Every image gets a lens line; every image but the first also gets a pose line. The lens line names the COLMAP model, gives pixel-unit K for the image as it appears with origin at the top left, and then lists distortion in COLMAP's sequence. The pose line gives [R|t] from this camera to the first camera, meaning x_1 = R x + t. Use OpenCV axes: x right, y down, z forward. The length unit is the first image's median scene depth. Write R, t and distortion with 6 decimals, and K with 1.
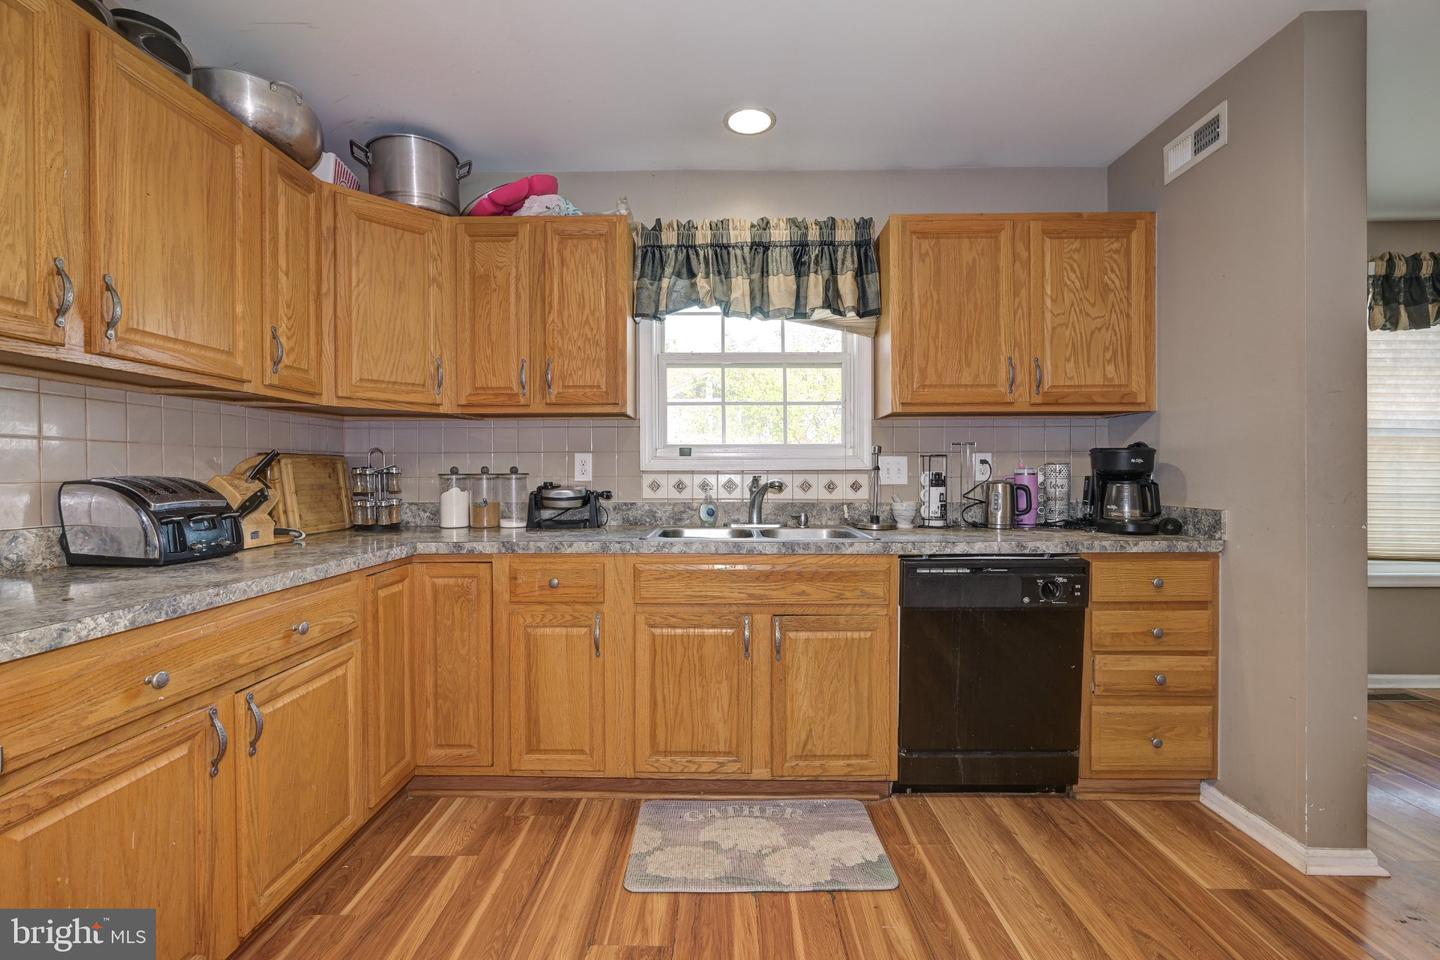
lens RADIAL K [[697.6, 0, 720.0], [0, 697.6, 480.0], [0, 0, 1]] dist [0.001836, 0.001037]
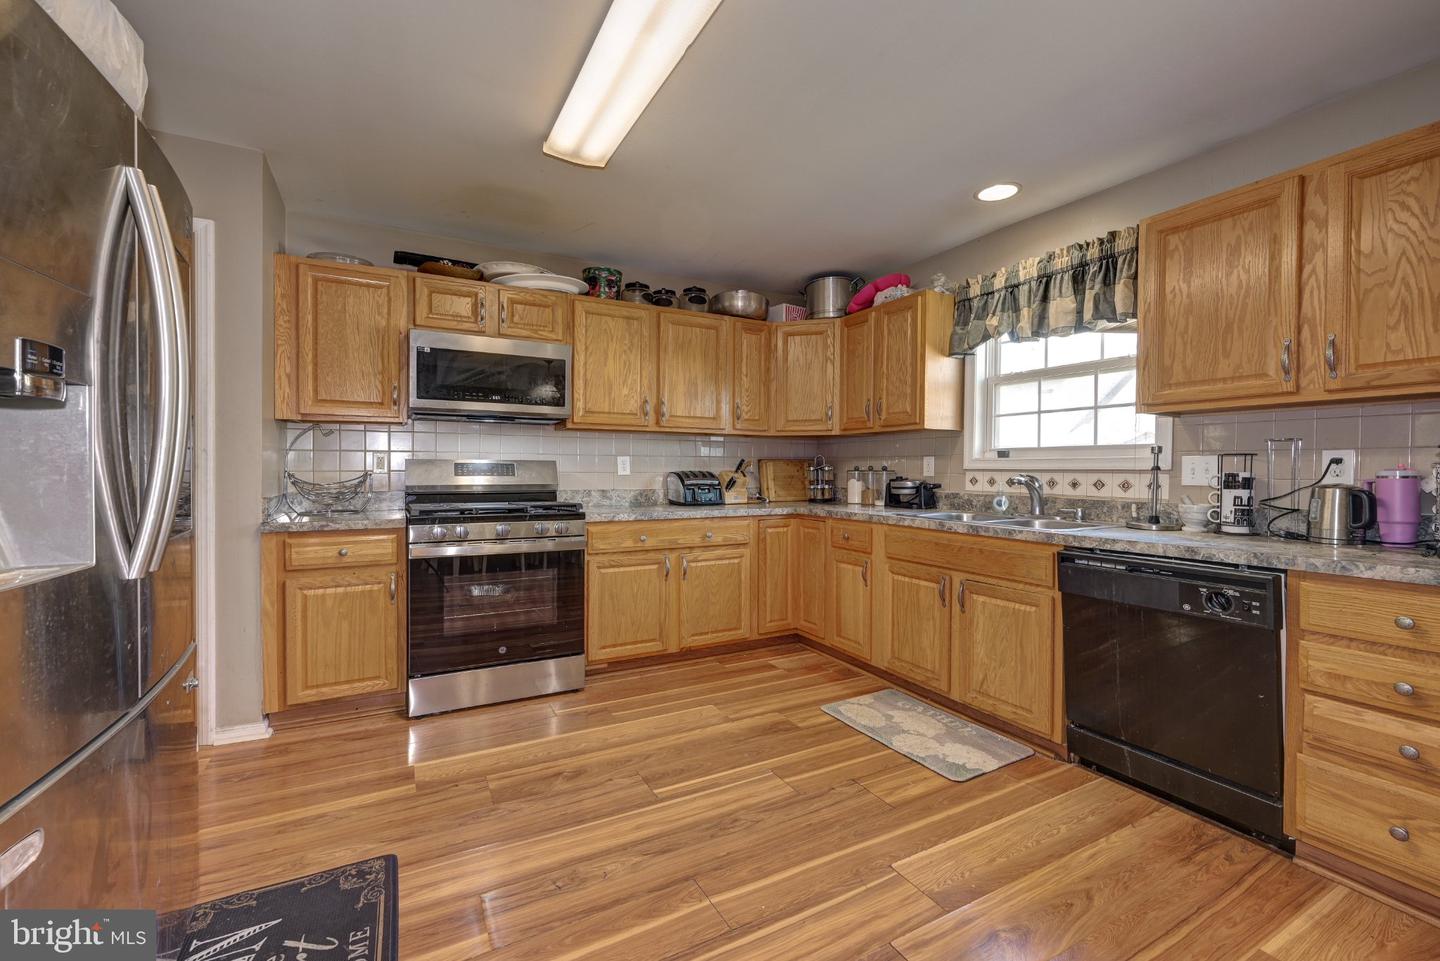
lens RADIAL K [[605.3, 0, 640.9], [0, 605.3, 477.0], [0, 0, 1]] dist [-0.001143, -0.000252]
pose [[0.394196, 0.018083, -0.918848, 0.805200], [-0.014438, 0.999805, 0.013482, -0.006274], [0.918913, 0.007952, 0.394381, -0.015519]]
